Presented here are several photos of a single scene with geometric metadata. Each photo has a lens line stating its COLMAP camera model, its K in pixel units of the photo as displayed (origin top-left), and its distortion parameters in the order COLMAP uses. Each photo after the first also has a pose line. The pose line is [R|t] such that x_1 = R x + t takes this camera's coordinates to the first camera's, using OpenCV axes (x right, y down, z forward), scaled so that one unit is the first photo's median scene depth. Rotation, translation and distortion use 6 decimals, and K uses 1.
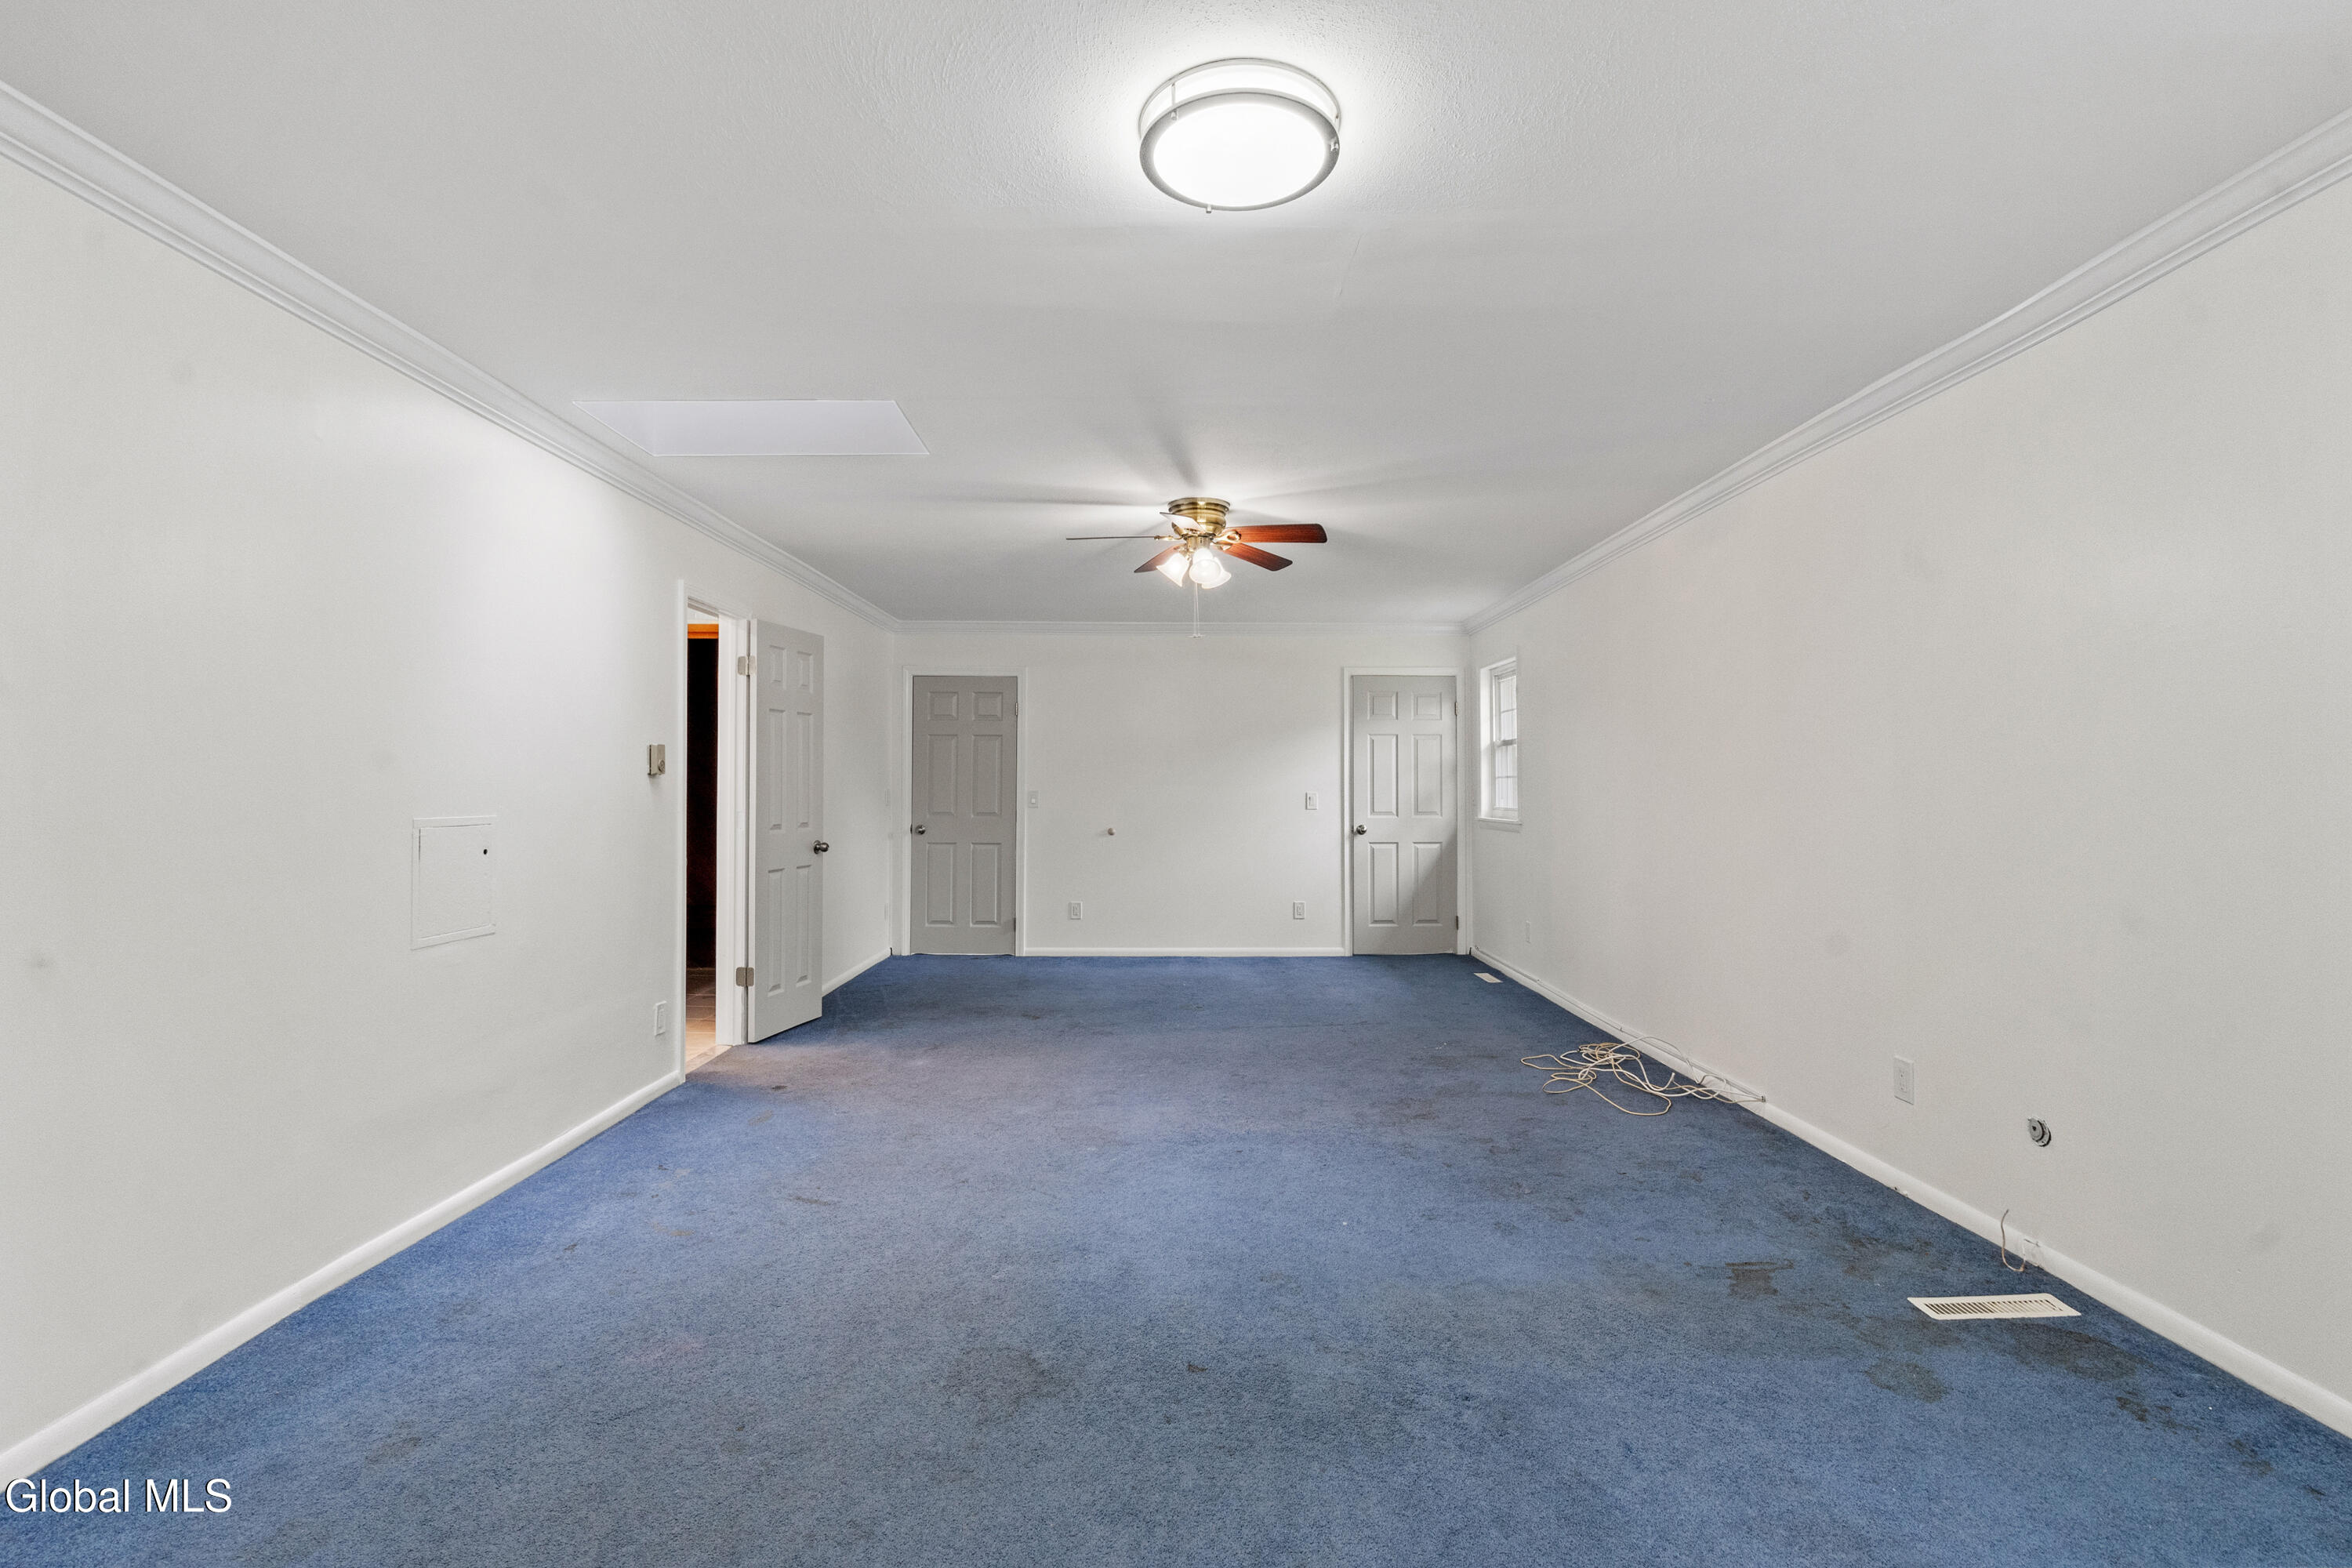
lens RADIAL K [[1067.1, 0, 1167.7], [0, 1067.1, 776.5], [0, 0, 1]] dist [-0.013930, 0.006199]
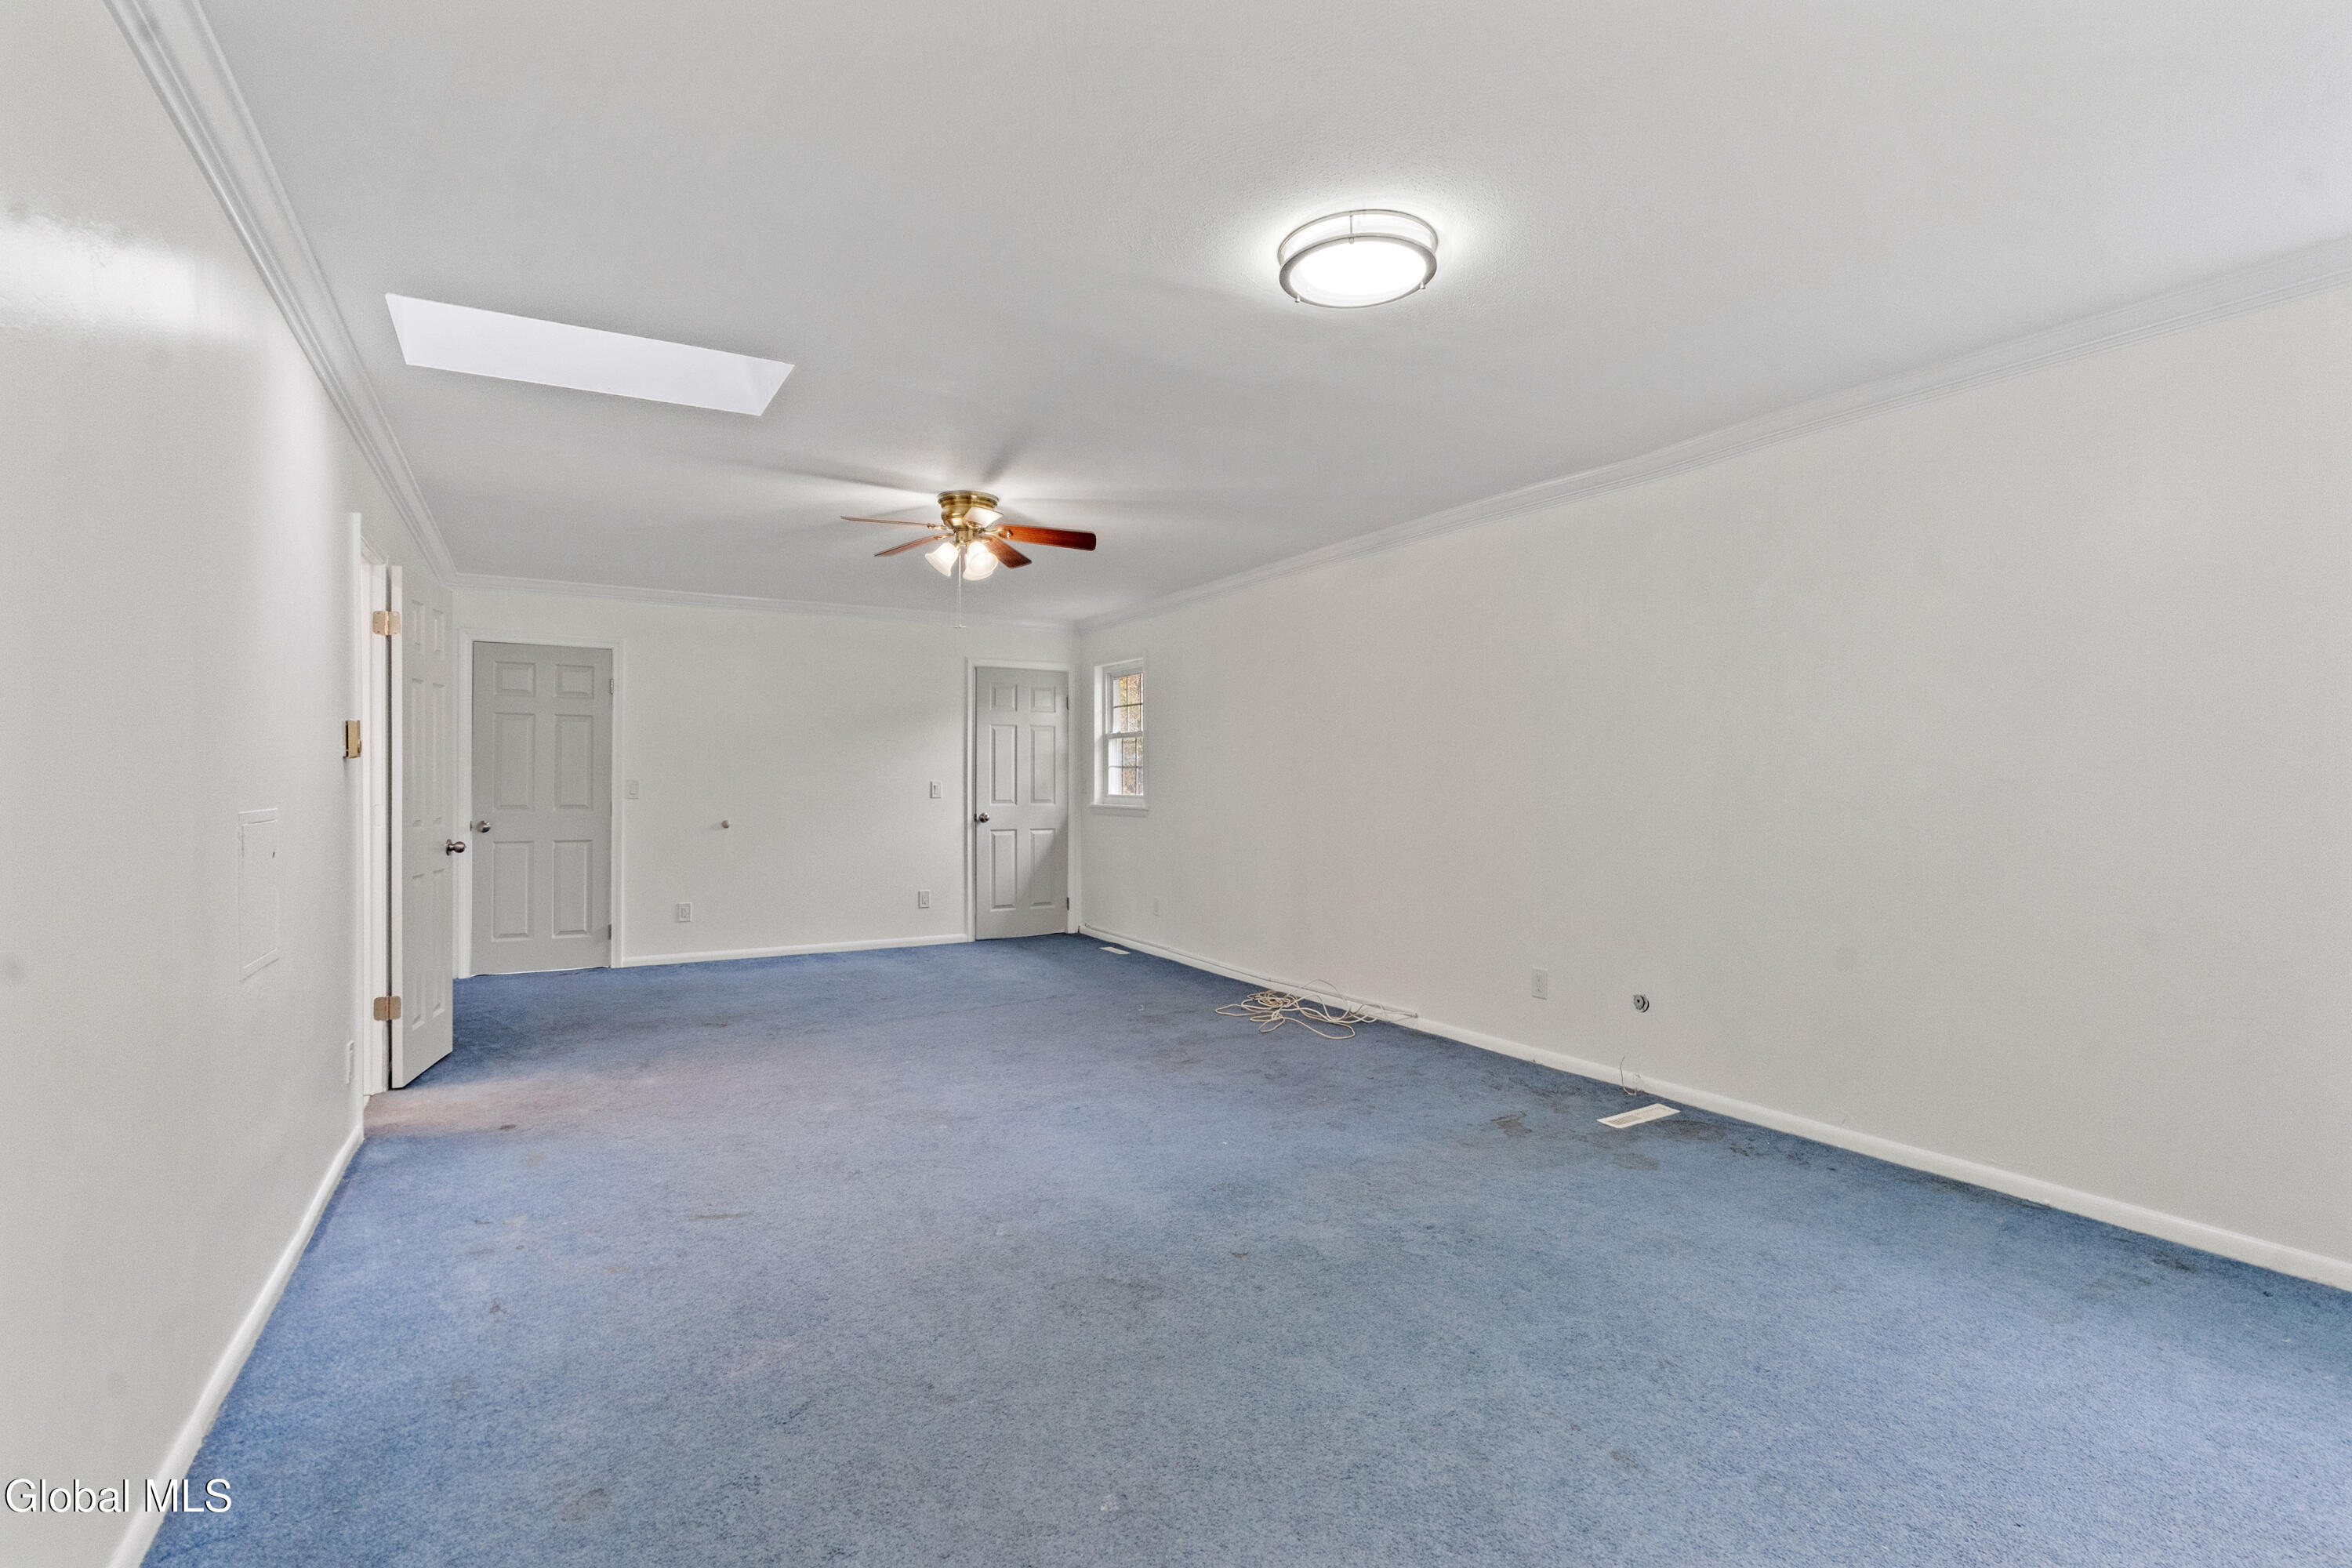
lens RADIAL K [[1067.1, 0, 1230.9], [0, 1067.1, 785.7], [0, 0, 1]] dist [-0.013930, 0.006199]
pose [[0.869273, -0.002978, 0.494324, -0.288141], [-0.005929, 0.999847, 0.016449, 0.002106], [-0.494297, -0.017230, 0.869122, -0.018613]]
